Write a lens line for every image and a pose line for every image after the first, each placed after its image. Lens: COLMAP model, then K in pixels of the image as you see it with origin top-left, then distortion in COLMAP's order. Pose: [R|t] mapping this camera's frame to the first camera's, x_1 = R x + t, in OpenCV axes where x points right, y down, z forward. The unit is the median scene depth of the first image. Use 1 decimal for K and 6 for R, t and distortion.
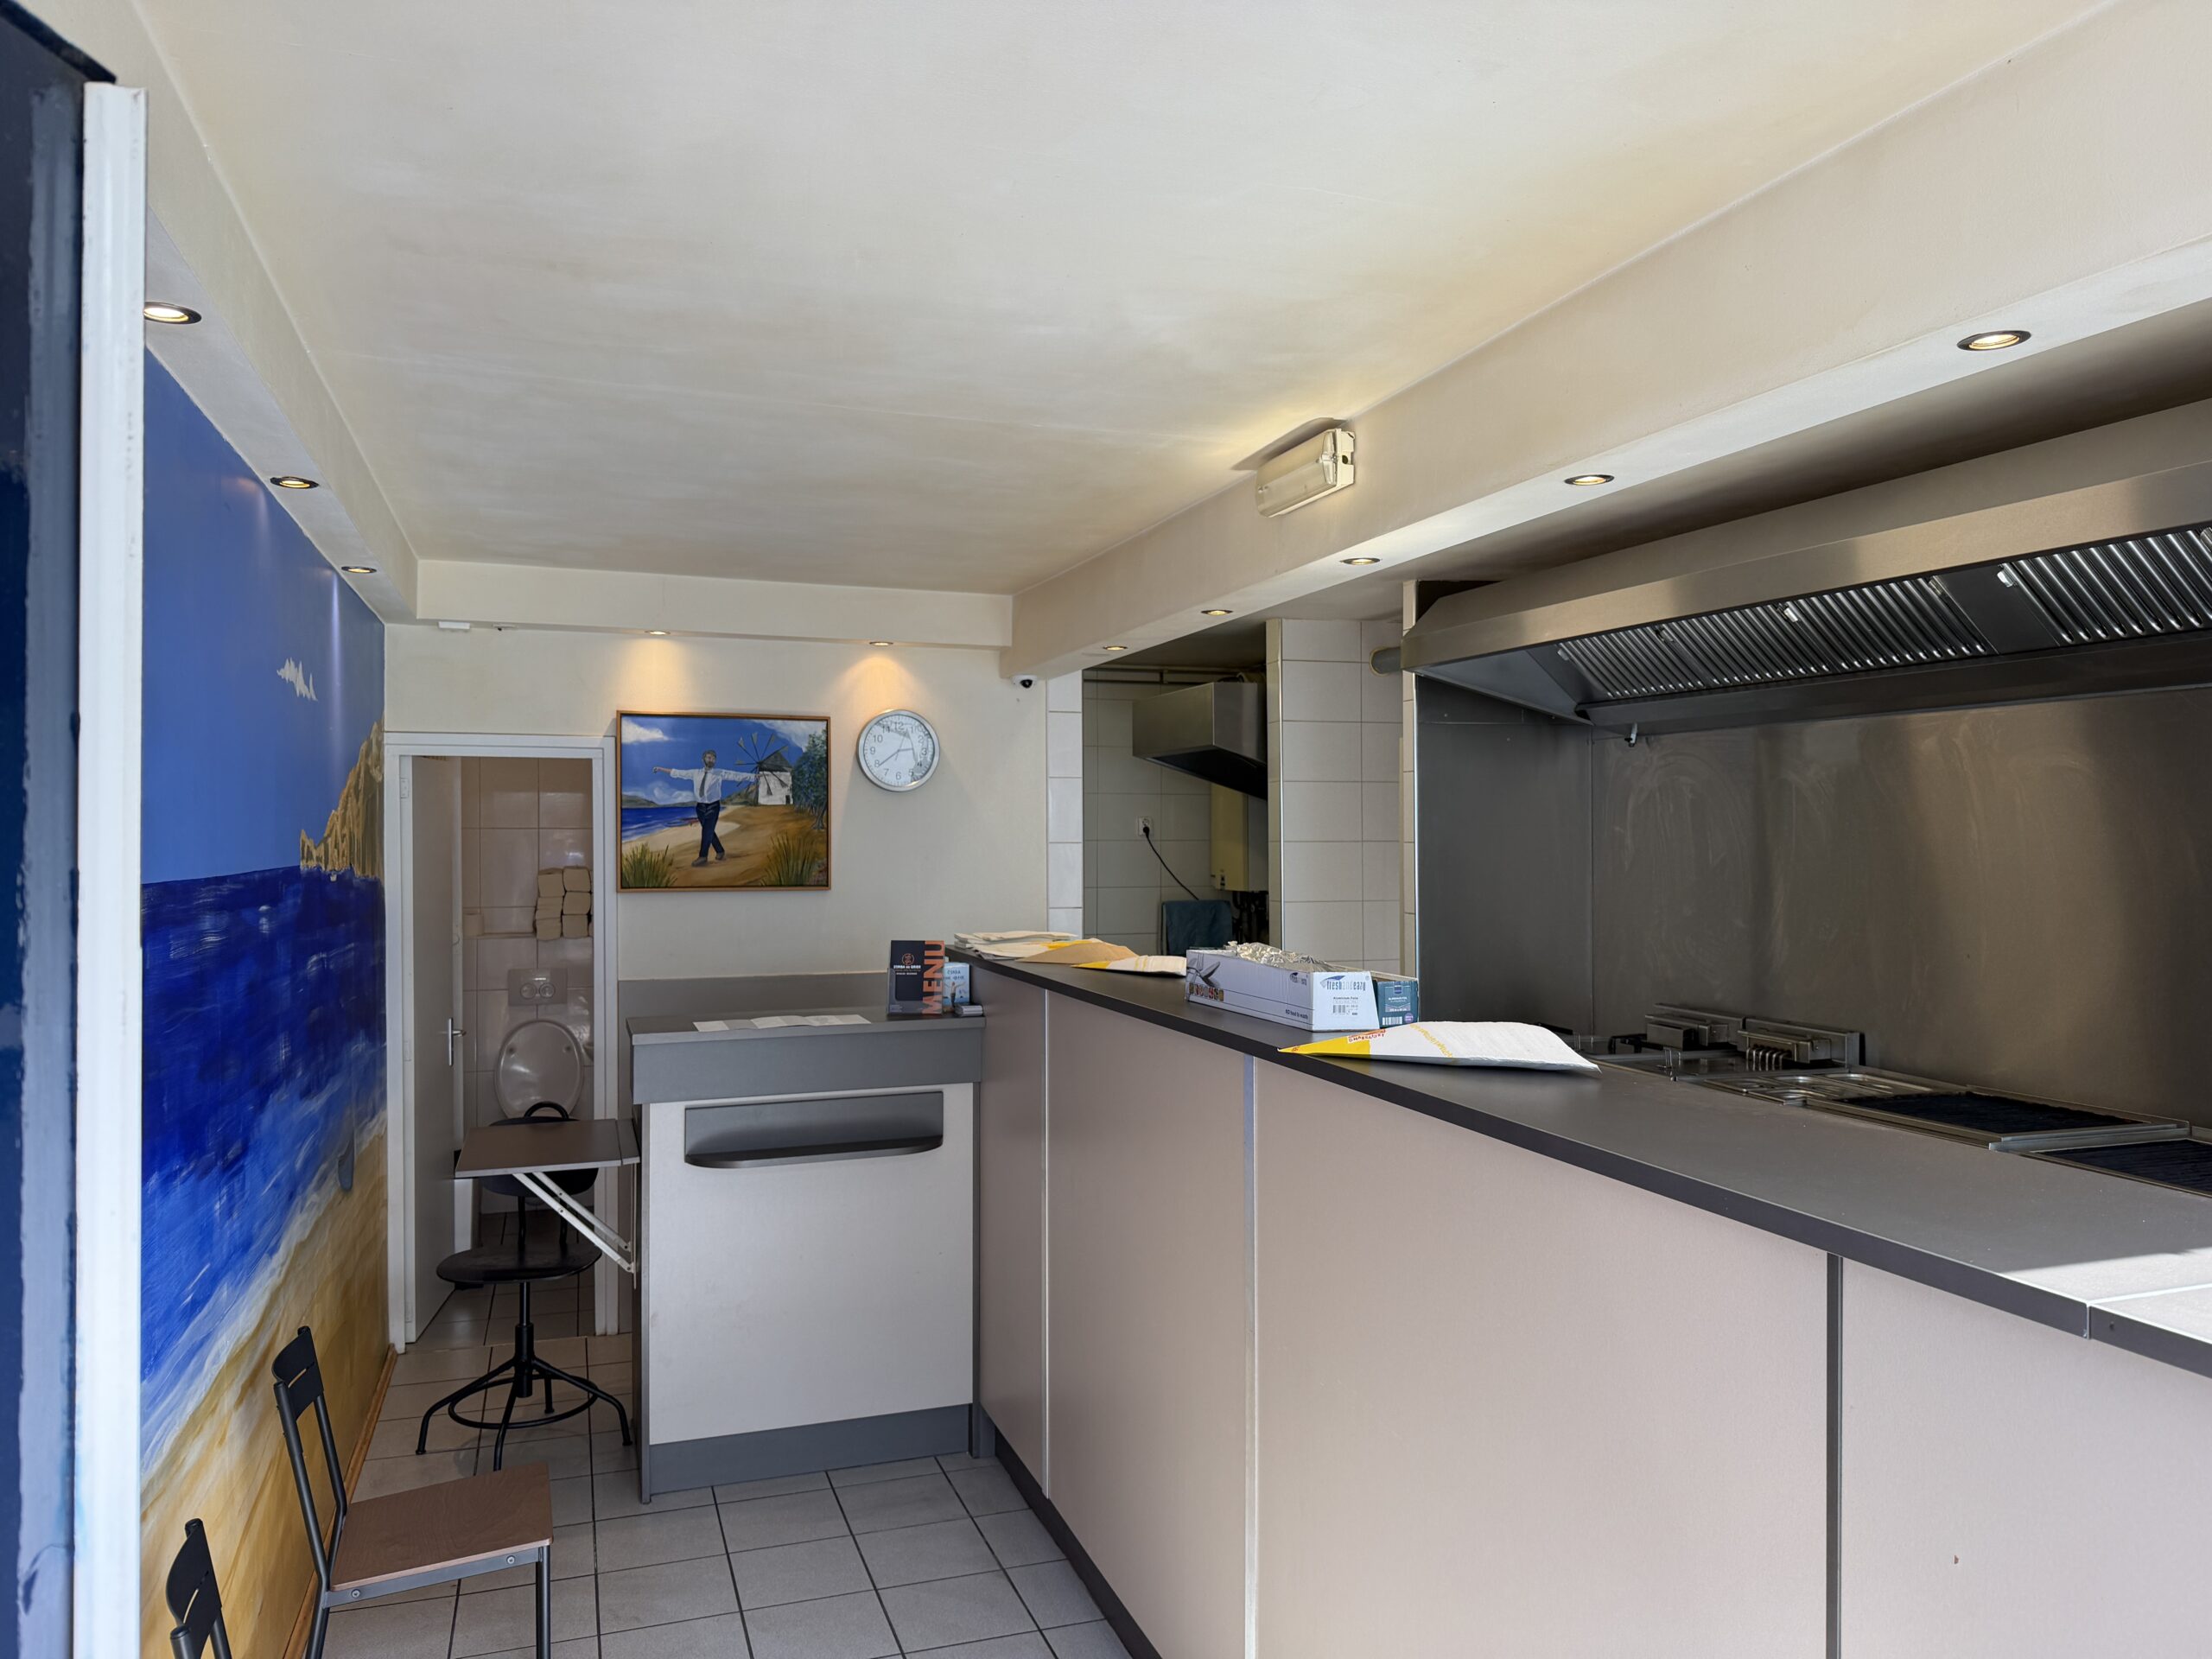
lens RADIAL K [[1548.5, 0, 1100.1], [0, 1548.5, 835.8], [0, 0, 1]] dist [-0.007150, -0.006641]
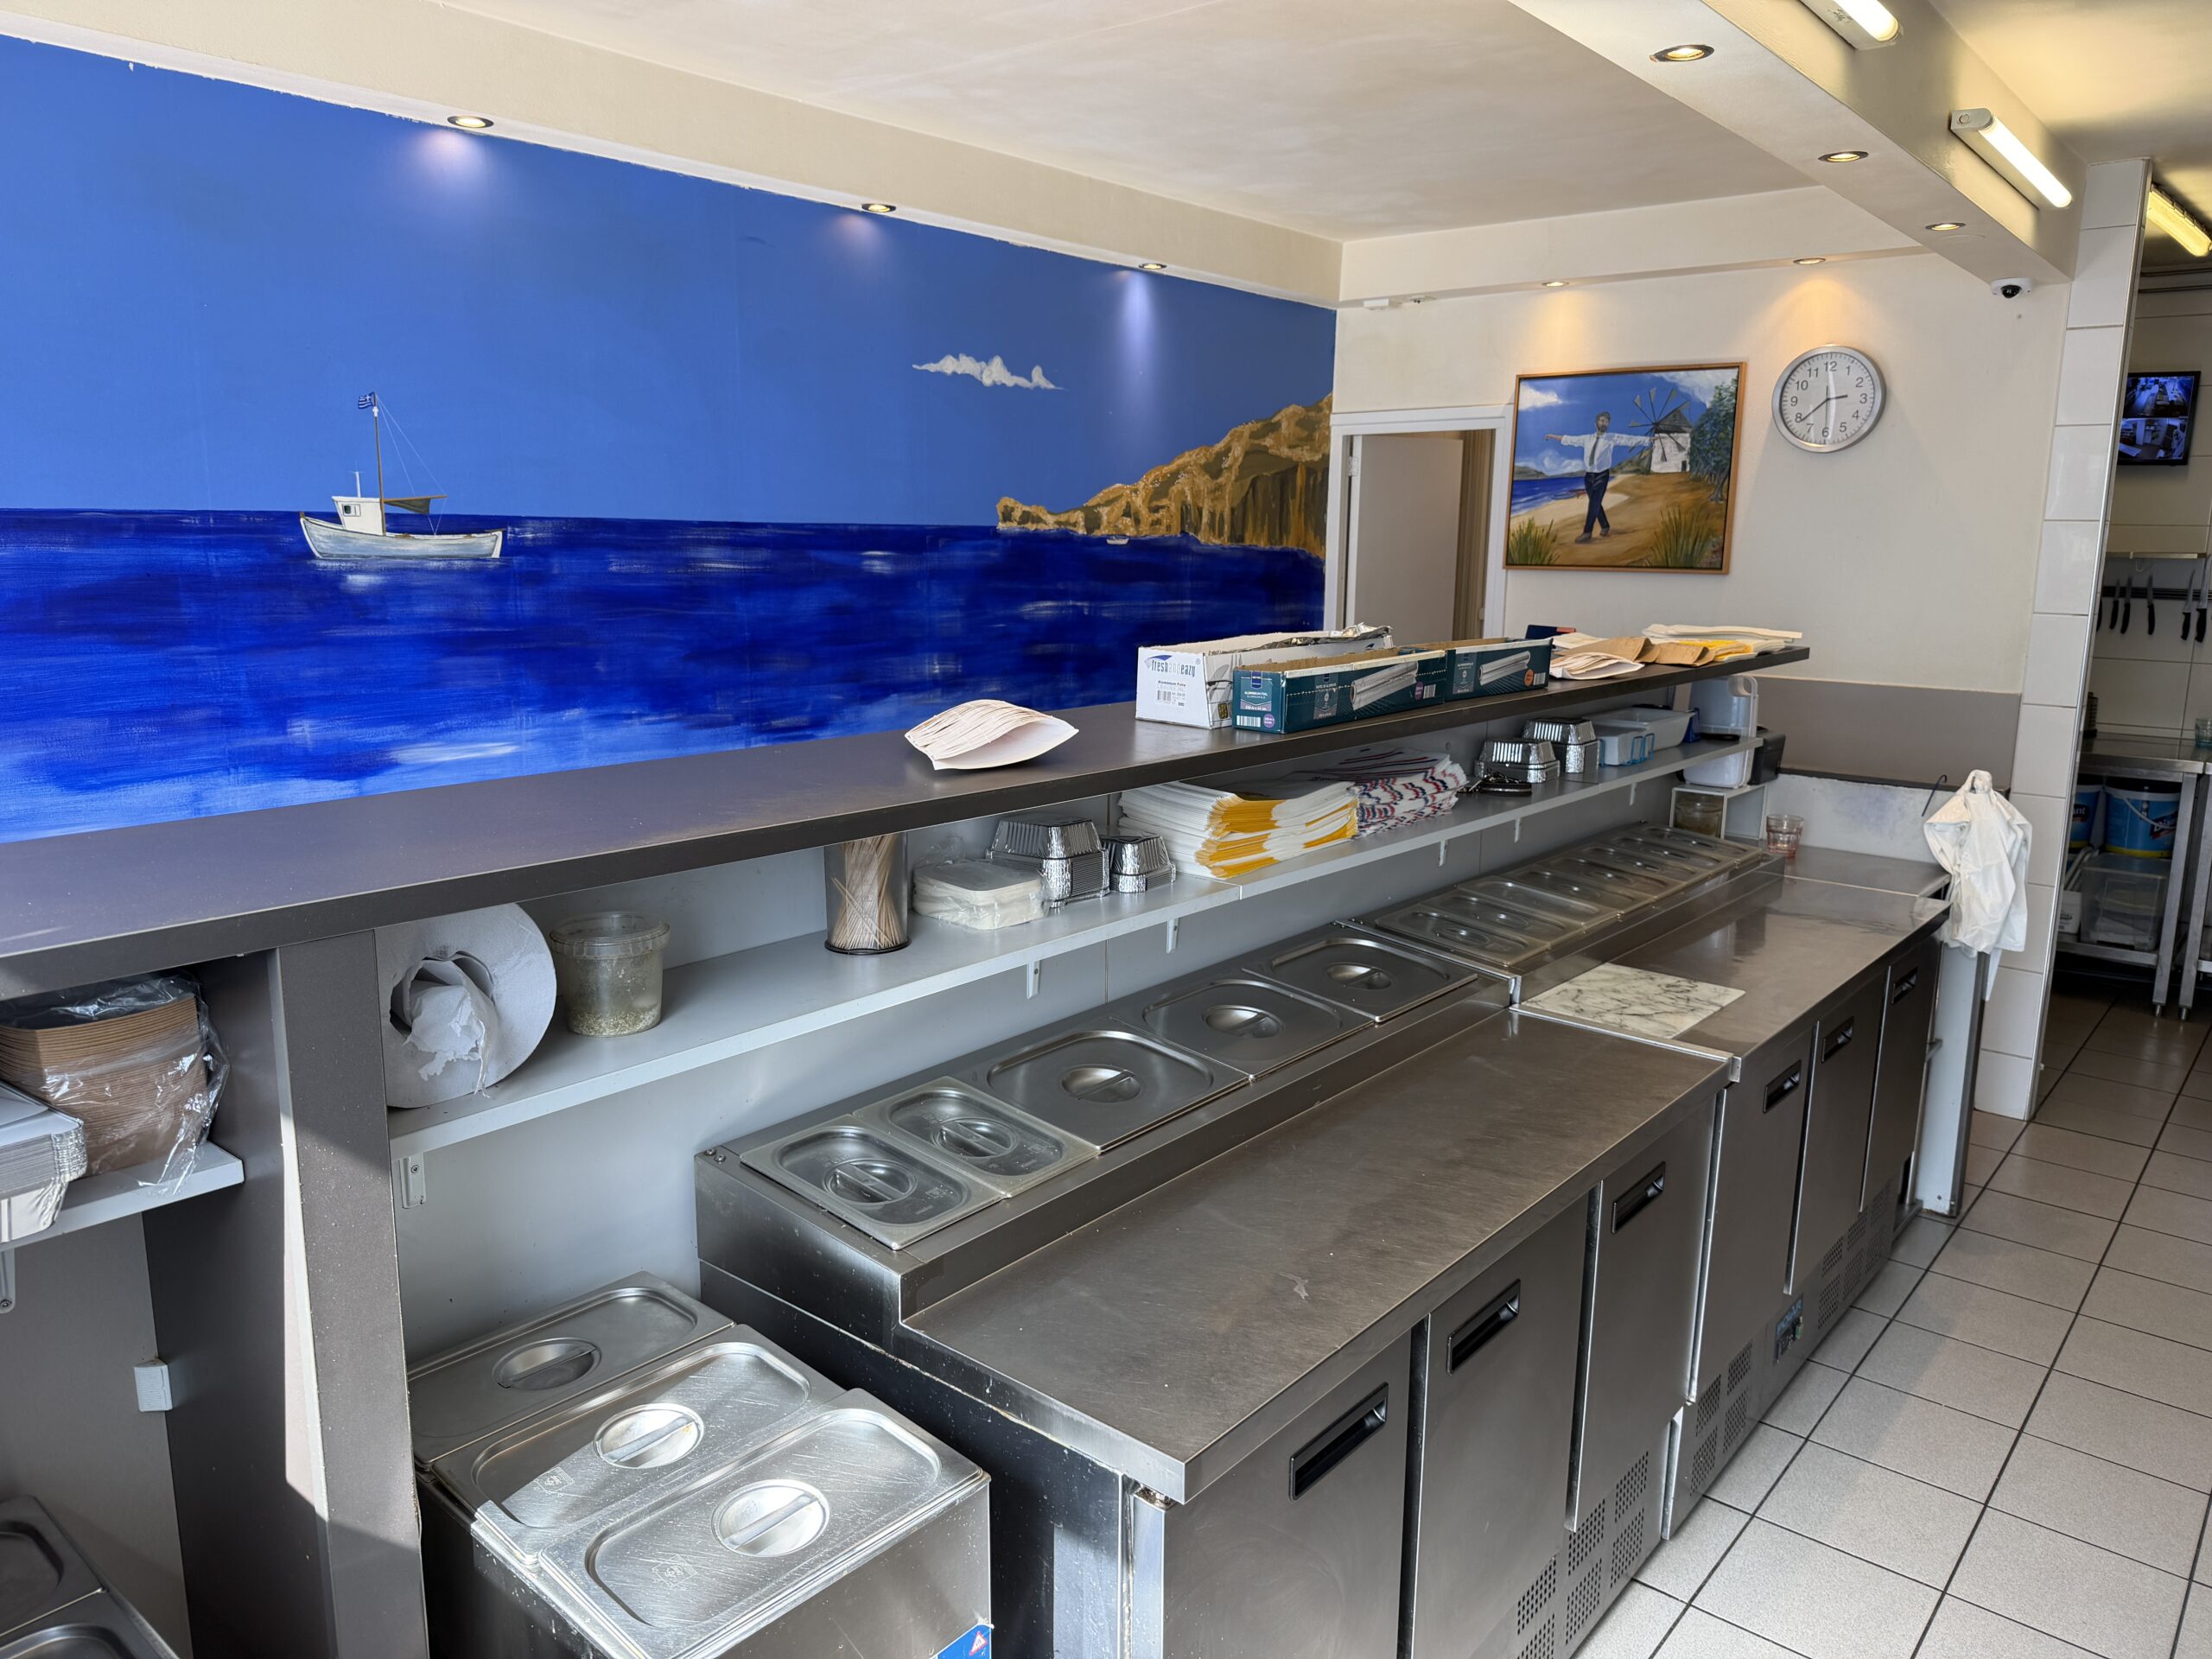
lens RADIAL K [[1548.5, 0, 1099.7], [0, 1548.5, 821.4], [0, 0, 1]] dist [-0.007150, -0.006641]
pose [[0.498874, 0.163730, -0.851069, 0.406825], [-0.006838, 0.982706, 0.185047, 0.014118], [0.866648, -0.086495, 0.491366, 0.285288]]
